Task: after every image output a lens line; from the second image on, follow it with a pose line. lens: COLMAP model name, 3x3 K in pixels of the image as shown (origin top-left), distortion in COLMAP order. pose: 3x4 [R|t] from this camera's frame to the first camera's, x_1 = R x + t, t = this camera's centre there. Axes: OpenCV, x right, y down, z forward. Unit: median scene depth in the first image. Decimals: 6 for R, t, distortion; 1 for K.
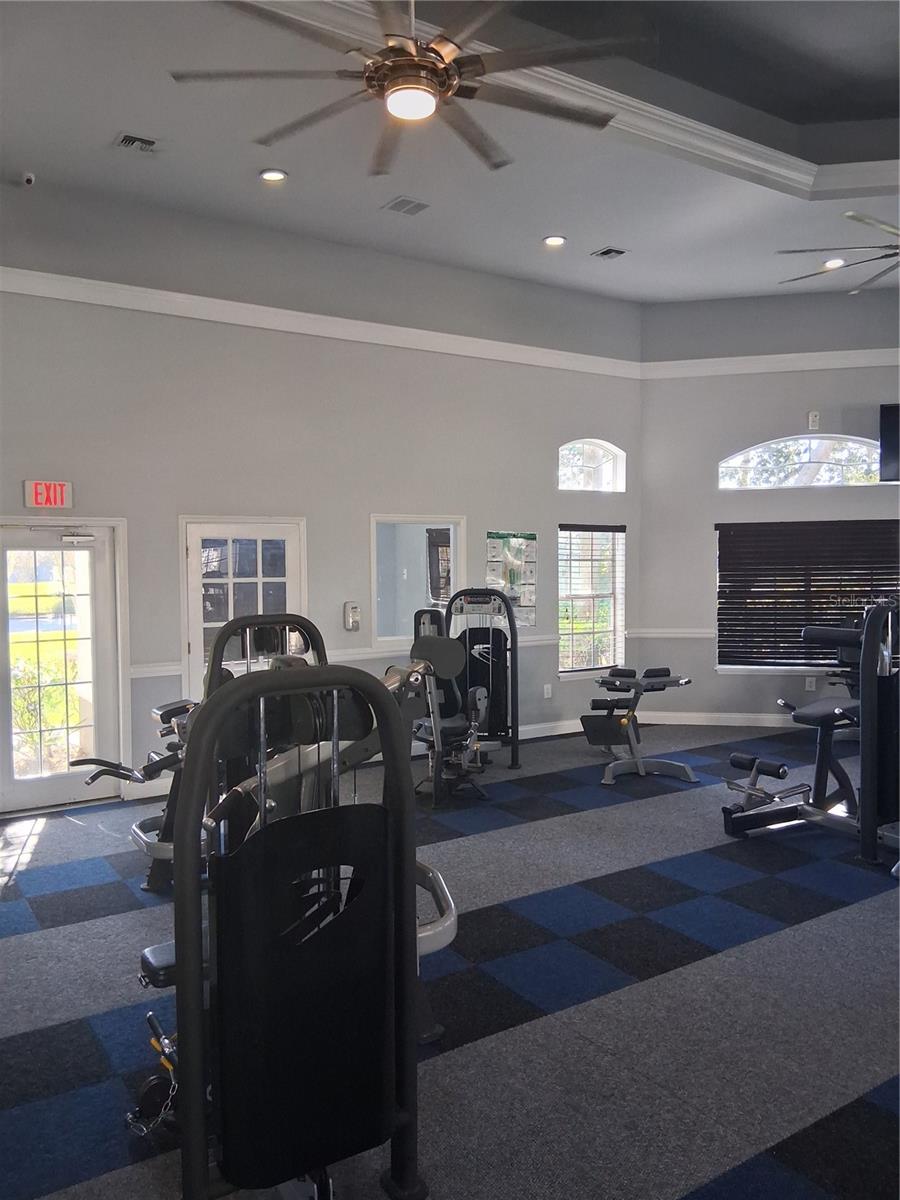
lens RADIAL K [[905.7, 0, 449.7], [0, 905.7, 616.2], [0, 0, 1]] dist [0.058749, -0.000355]
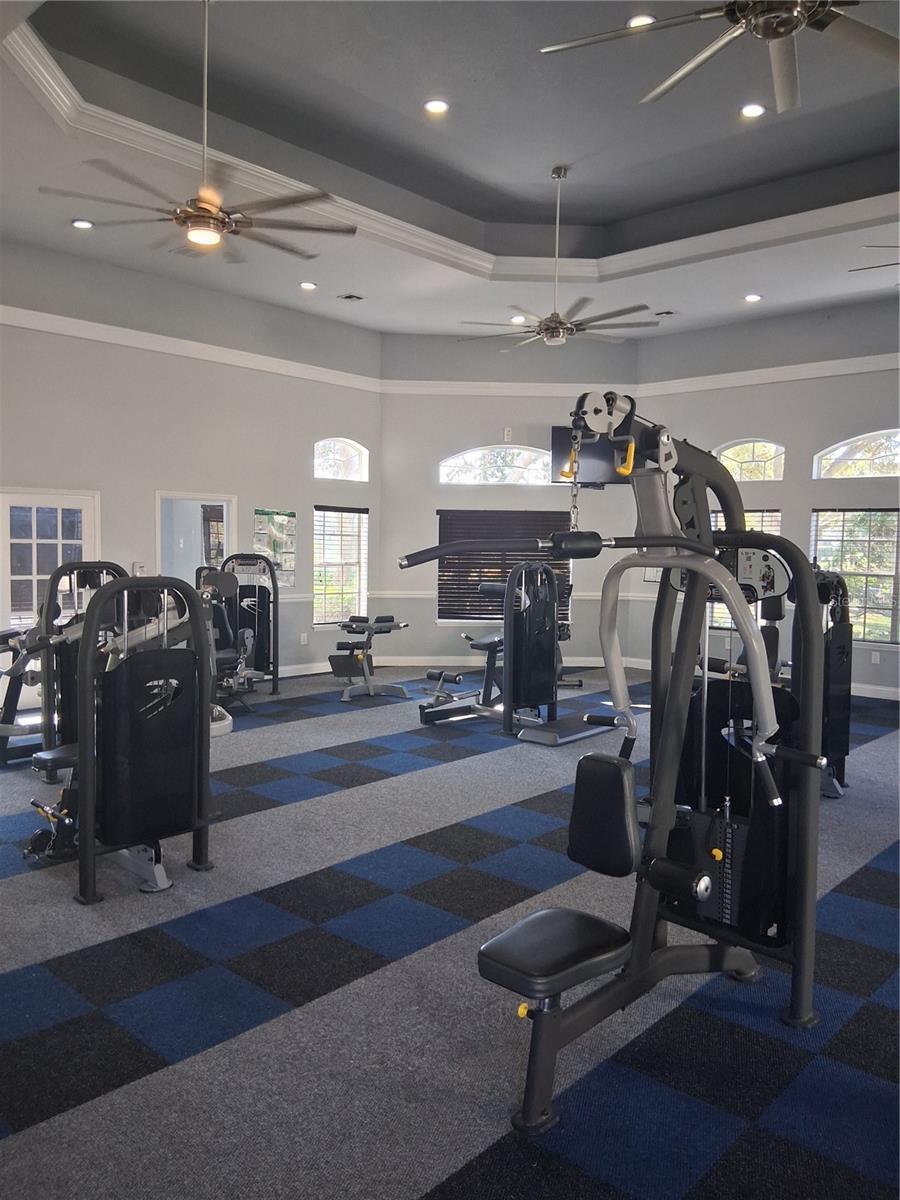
lens RADIAL K [[904.2, 0, 454.7], [0, 904.2, 599.5], [0, 0, 1]] dist [0.125852, -0.228199]
pose [[0.967373, 0.008326, 0.253219, -0.008949], [-0.008637, 0.999963, 0.000117, 0.030771], [-0.253209, -0.002300, 0.967409, -0.299587]]
